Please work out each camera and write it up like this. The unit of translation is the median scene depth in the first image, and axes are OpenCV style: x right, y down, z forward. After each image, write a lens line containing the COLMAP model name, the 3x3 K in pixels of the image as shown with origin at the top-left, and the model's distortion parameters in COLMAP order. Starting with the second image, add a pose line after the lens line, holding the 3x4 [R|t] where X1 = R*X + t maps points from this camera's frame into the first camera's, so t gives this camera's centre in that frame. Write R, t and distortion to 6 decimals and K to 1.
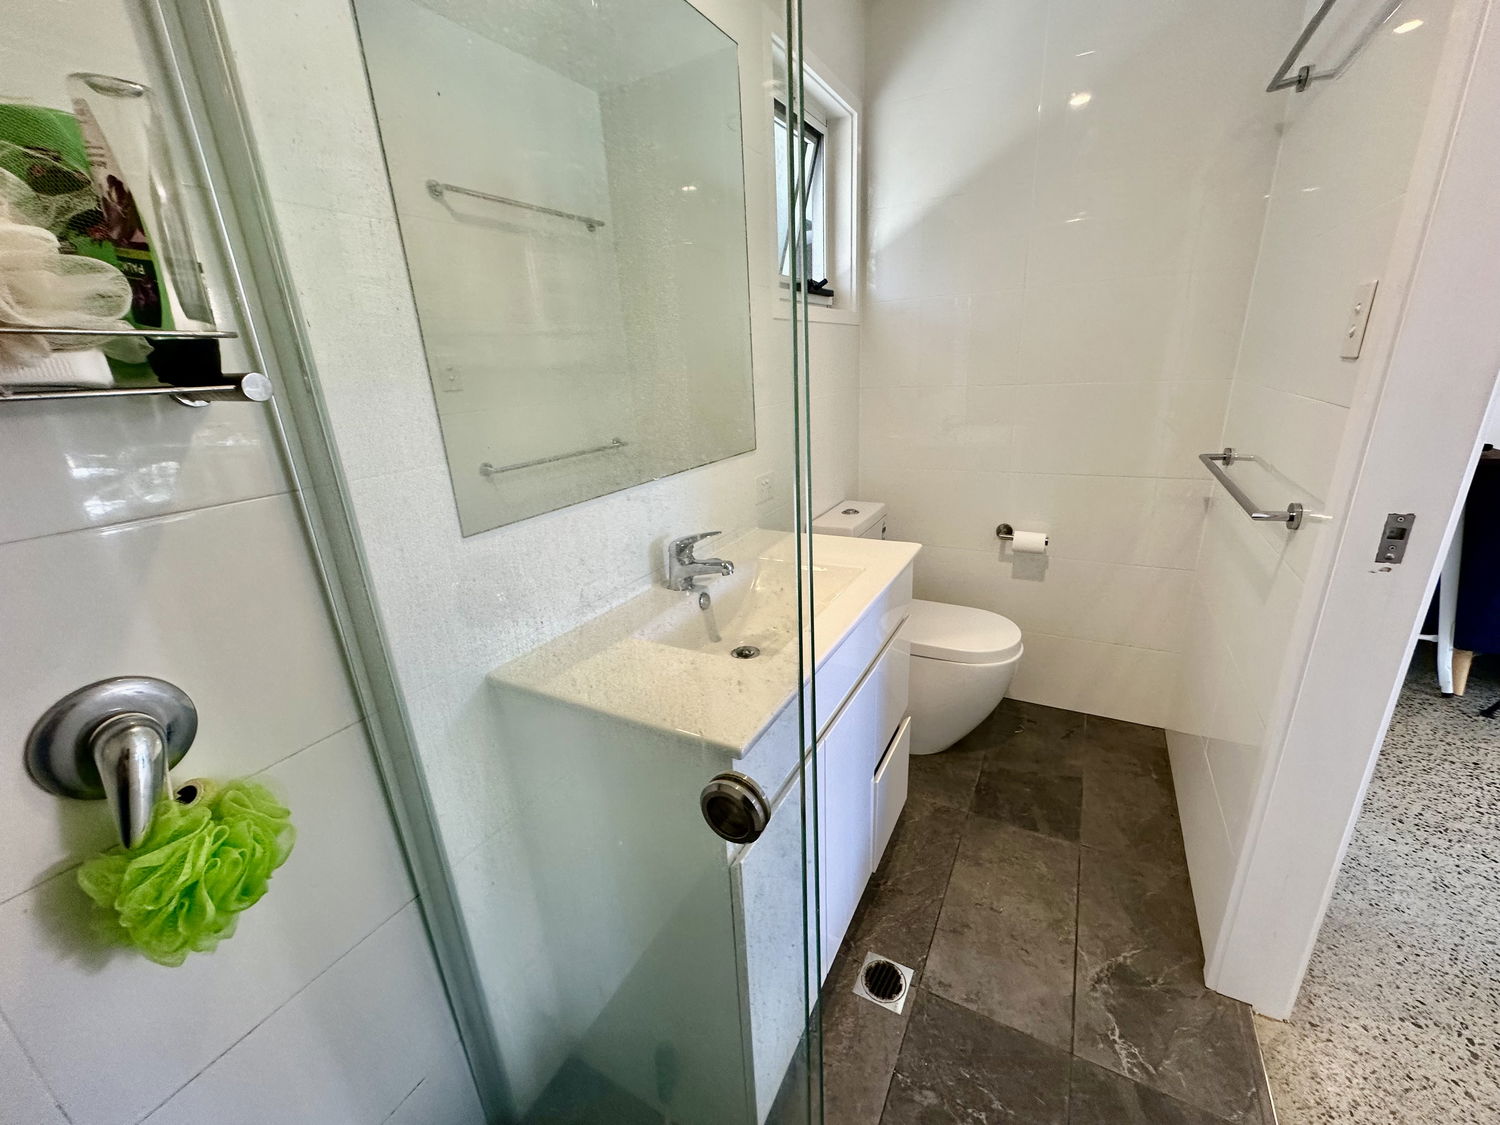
lens RADIAL K [[597.6, 0, 750.0], [0, 597.6, 562.5], [0, 0, 1]] dist [-0.003791, 0.000755]
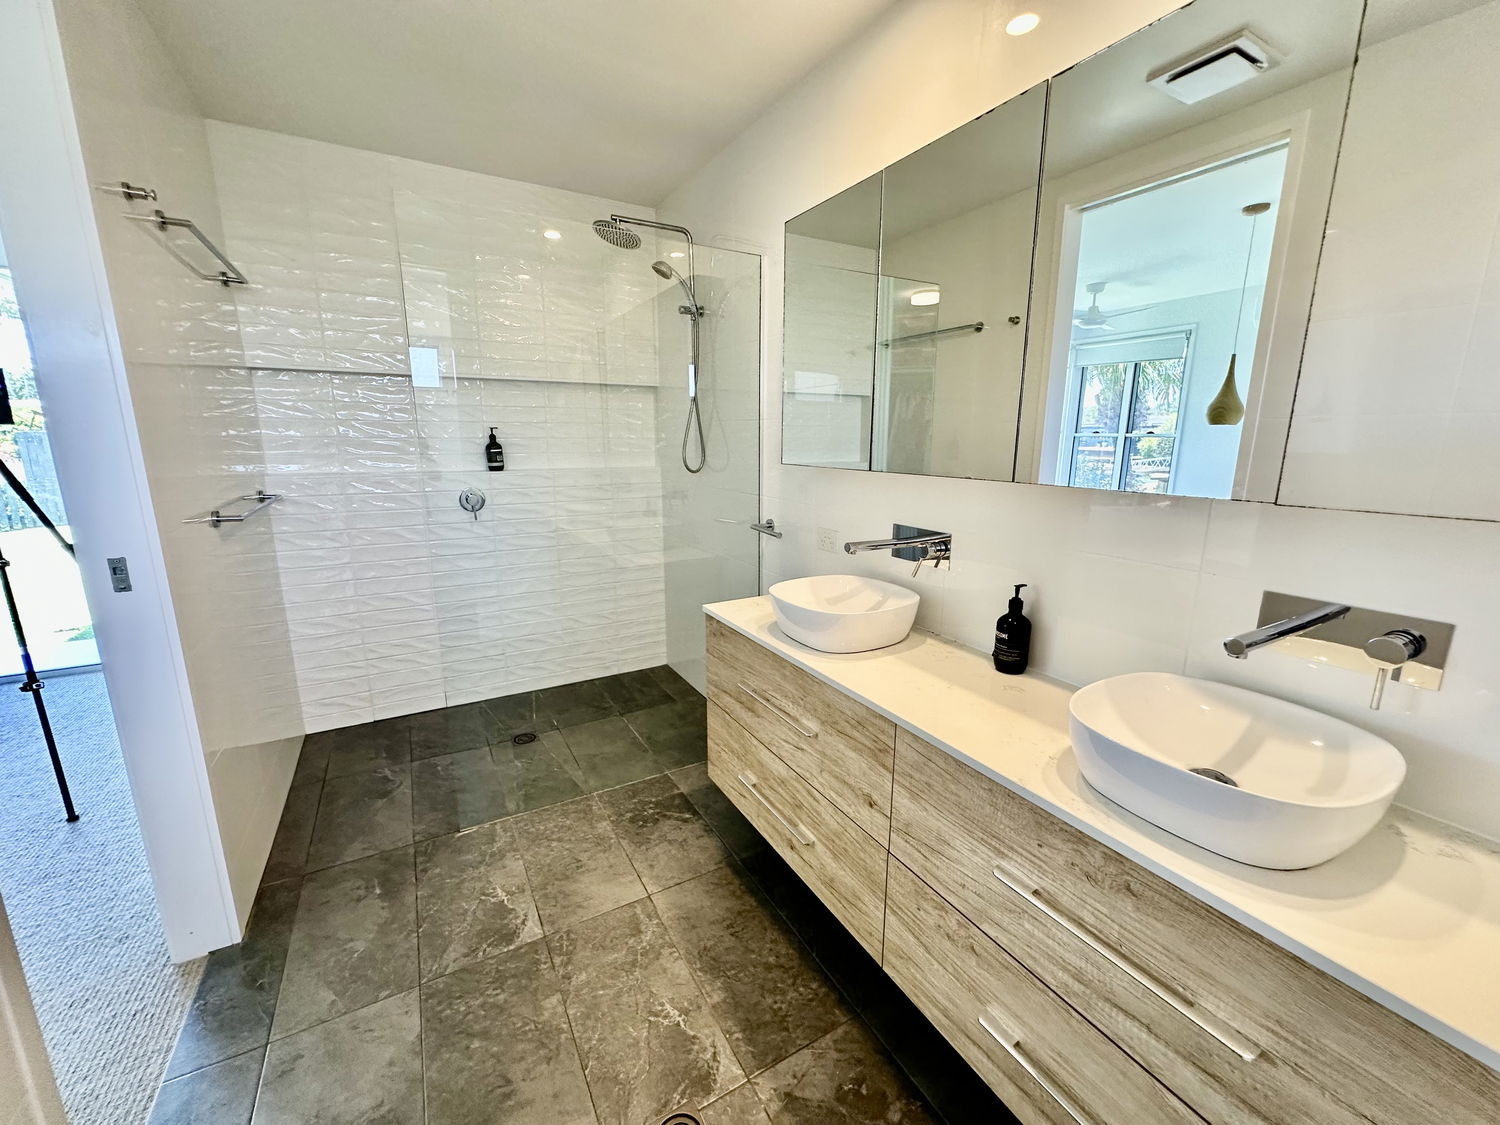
lens RADIAL K [[597.6, 0, 750.0], [0, 597.6, 562.5], [0, 0, 1]] dist [-0.003791, 0.000755]
pose [[-0.519034, 0.223563, -0.824999, 1.321962], [-0.247776, 0.884395, 0.395542, -0.494134], [0.818053, 0.409714, -0.403637, 1.229560]]
